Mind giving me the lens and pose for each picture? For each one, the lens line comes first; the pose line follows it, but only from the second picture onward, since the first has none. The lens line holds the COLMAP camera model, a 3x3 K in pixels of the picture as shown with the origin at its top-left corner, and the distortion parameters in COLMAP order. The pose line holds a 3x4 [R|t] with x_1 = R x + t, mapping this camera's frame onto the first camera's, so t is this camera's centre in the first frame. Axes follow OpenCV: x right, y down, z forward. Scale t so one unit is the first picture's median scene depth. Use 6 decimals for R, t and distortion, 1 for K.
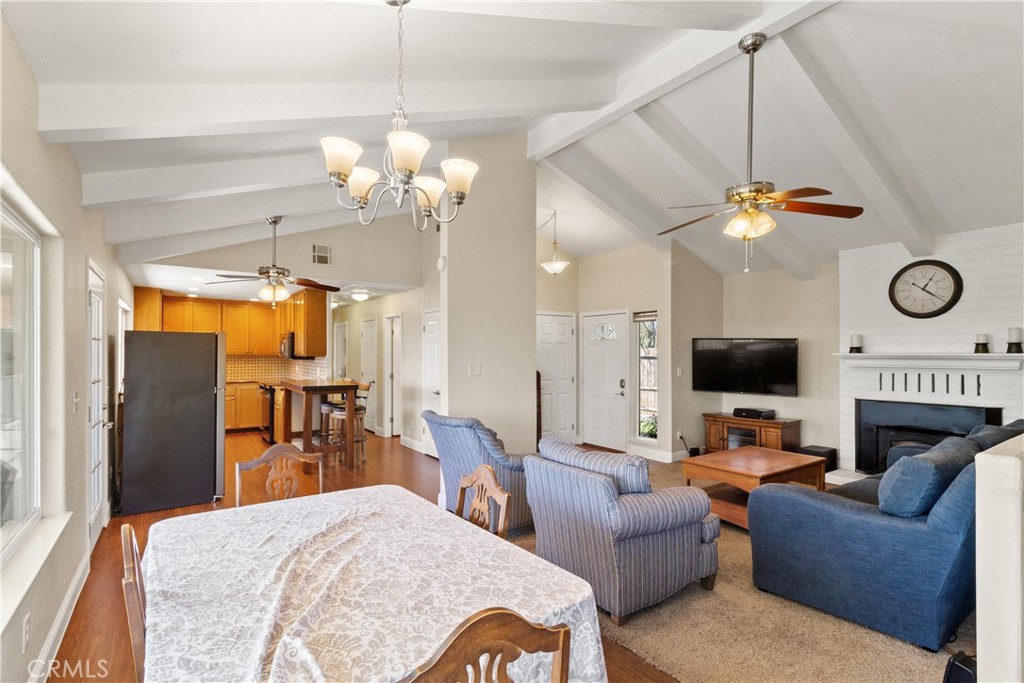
lens RADIAL K [[493.2, 0, 513.0], [0, 493.2, 351.5], [0, 0, 1]] dist [-0.001063, 0.000443]
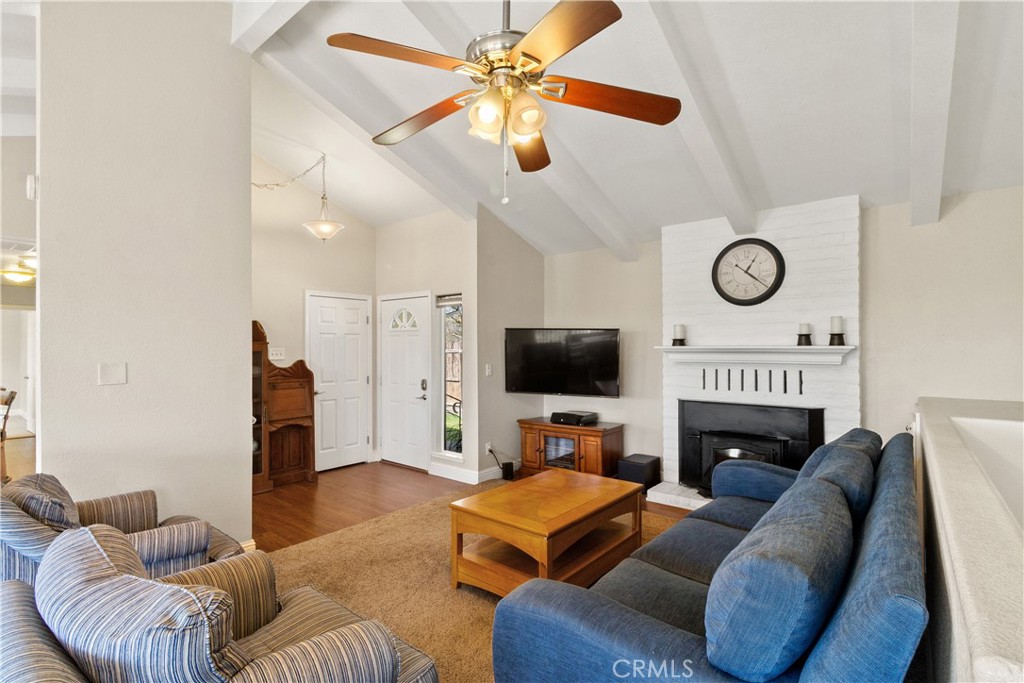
lens RADIAL K [[493.2, 0, 511.4], [0, 493.2, 342.5], [0, 0, 1]] dist [-0.001063, 0.000443]
pose [[0.963387, 0.002151, 0.268107, 0.181894], [-0.000289, 0.999976, -0.006984, 0.003153], [-0.268115, 0.006651, 0.963364, 0.248083]]
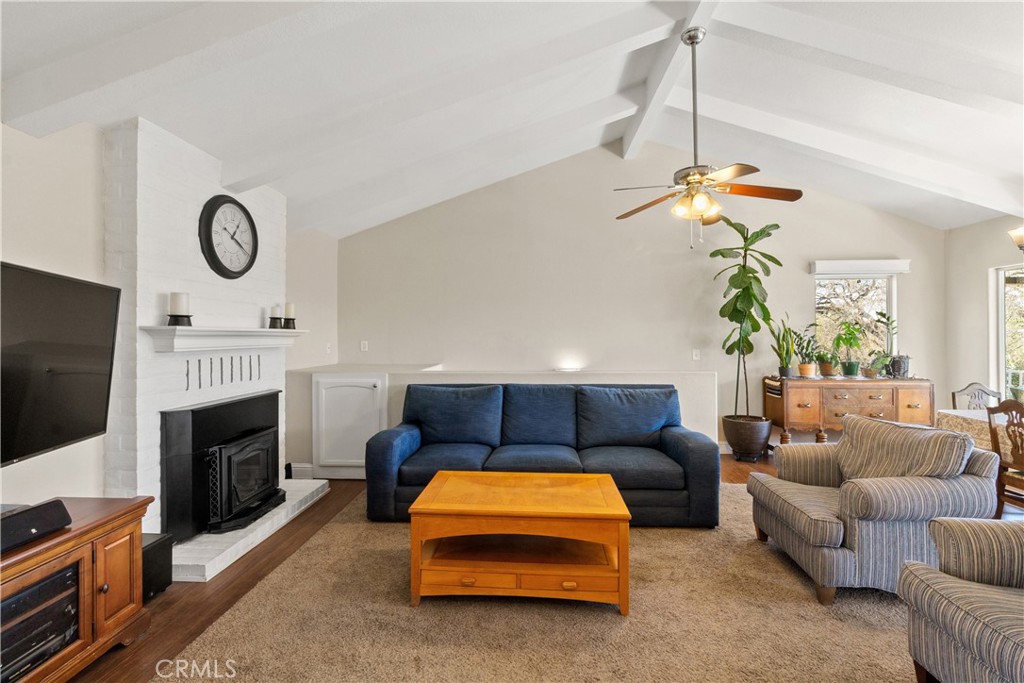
lens RADIAL K [[493.2, 0, 510.3], [0, 493.2, 340.4], [0, 0, 1]] dist [-0.001063, 0.000443]
pose [[-0.779039, 0.003429, 0.626966, 0.072463], [0.002363, 0.999994, -0.002533, 0.021246], [-0.626971, -0.000492, -0.779043, 1.162344]]
